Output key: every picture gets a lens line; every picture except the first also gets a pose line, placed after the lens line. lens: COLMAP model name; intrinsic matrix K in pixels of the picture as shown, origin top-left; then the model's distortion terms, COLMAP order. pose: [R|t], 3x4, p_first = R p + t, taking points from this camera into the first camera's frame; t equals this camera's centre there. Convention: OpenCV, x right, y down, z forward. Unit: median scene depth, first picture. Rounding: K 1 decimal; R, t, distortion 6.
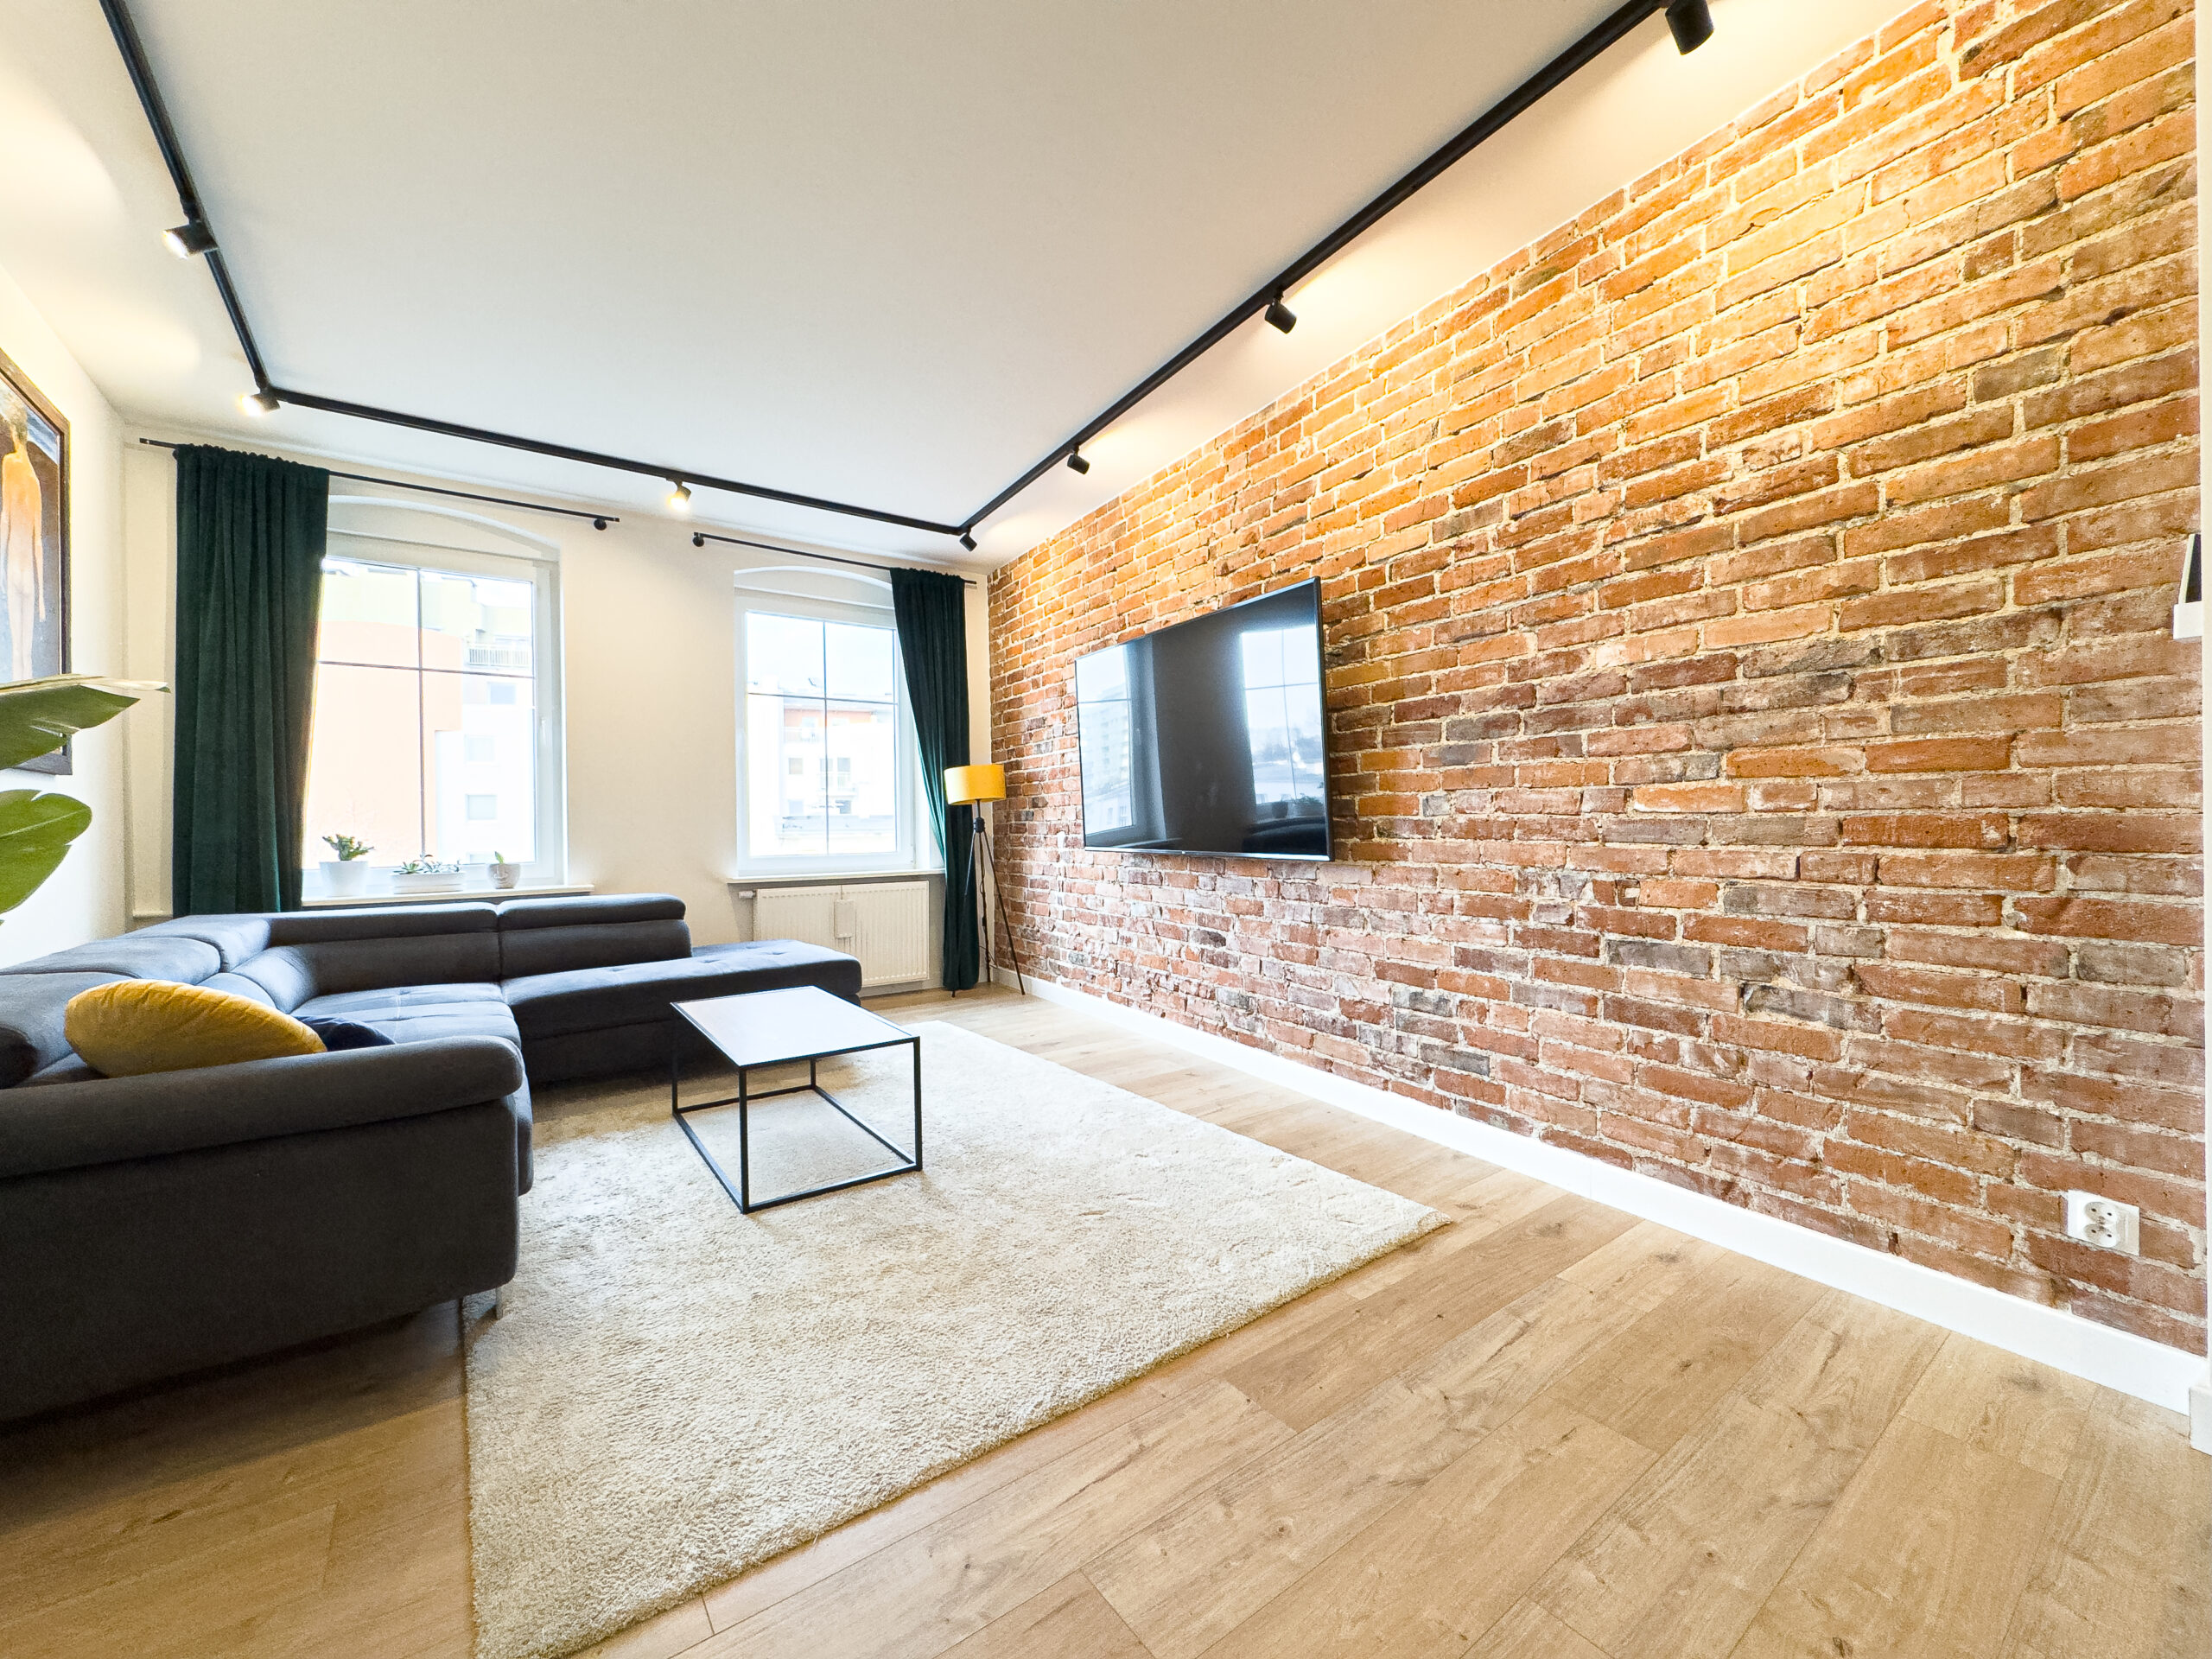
lens RADIAL K [[886.8, 0, 1105.8], [0, 886.8, 826.3], [0, 0, 1]] dist [-0.003440, 0.001118]
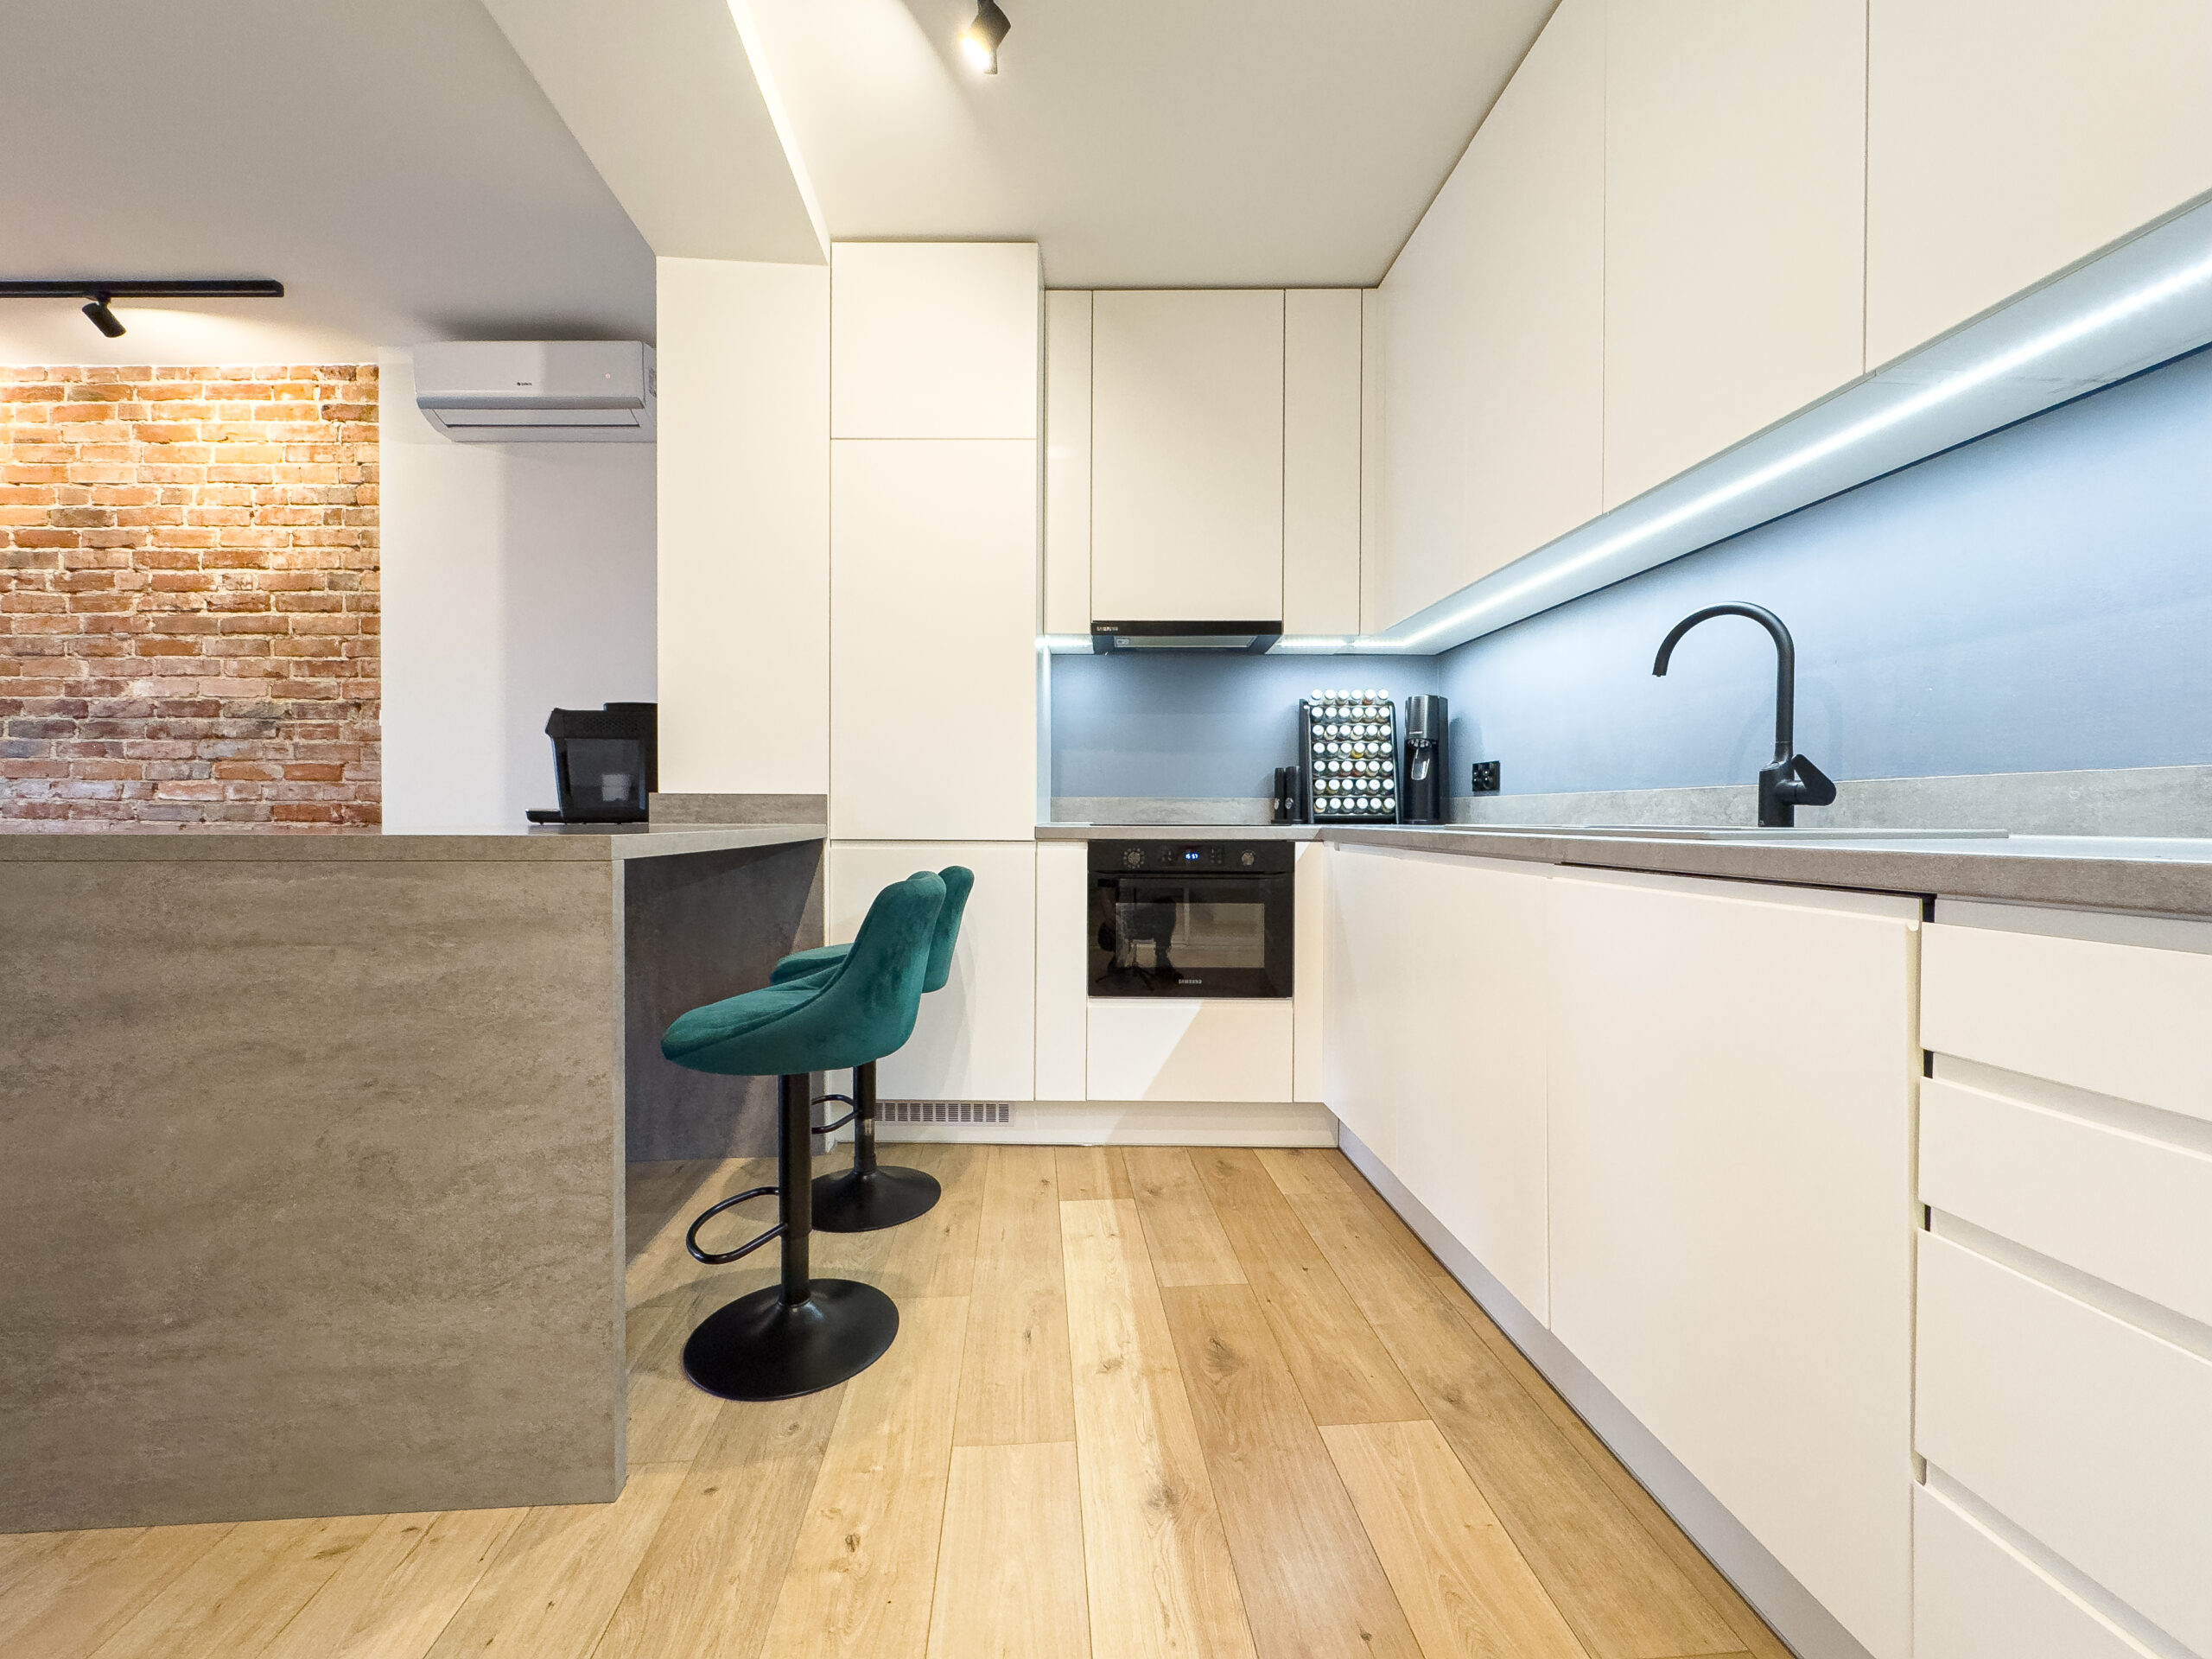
lens RADIAL K [[886.8, 0, 1106.5], [0, 886.8, 828.9], [0, 0, 1]] dist [-0.003440, 0.001118]
pose [[0.524401, 0.004108, 0.851461, 0.148427], [-0.007400, 0.999973, -0.000266, 0.017793], [-0.851439, -0.006161, 0.524417, -0.908422]]
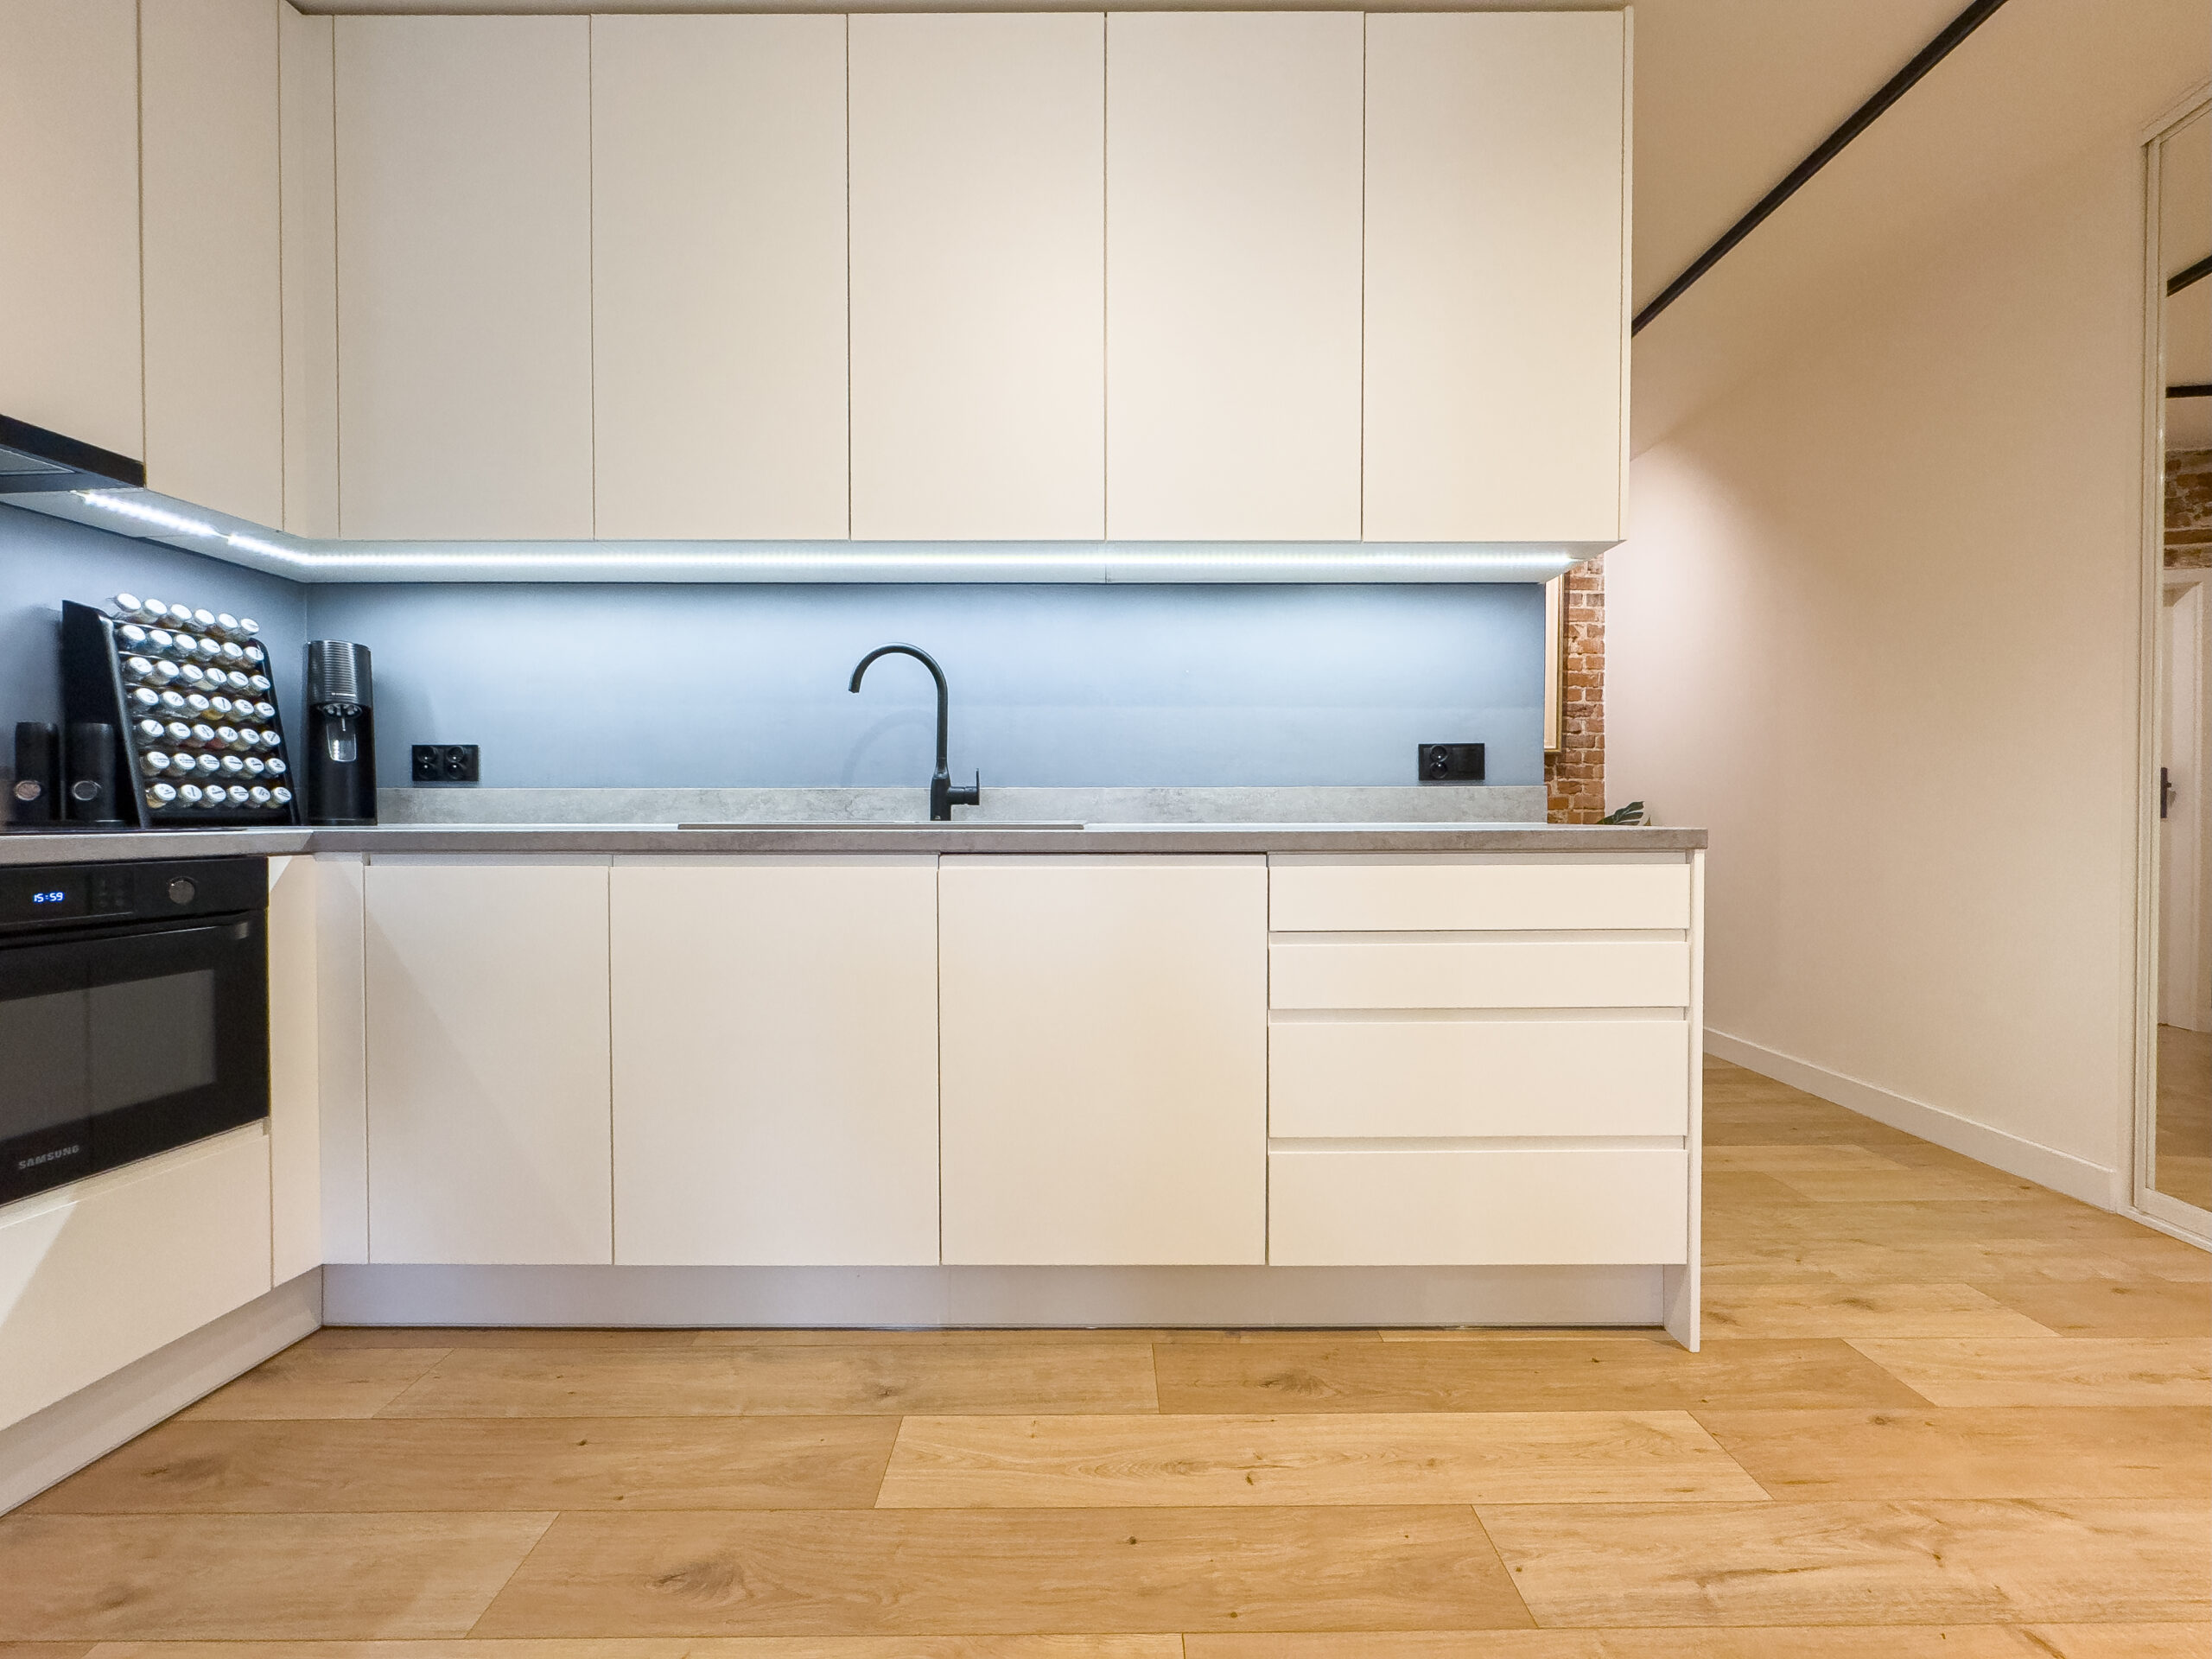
lens RADIAL K [[886.8, 0, 1100.2], [0, 886.8, 826.3], [0, 0, 1]] dist [-0.003440, 0.001118]
pose [[-0.808791, 0.008418, 0.588035, 0.292843], [0.015841, 0.999847, 0.007473, 0.014642], [-0.587882, 0.015359, -0.808801, -0.445437]]
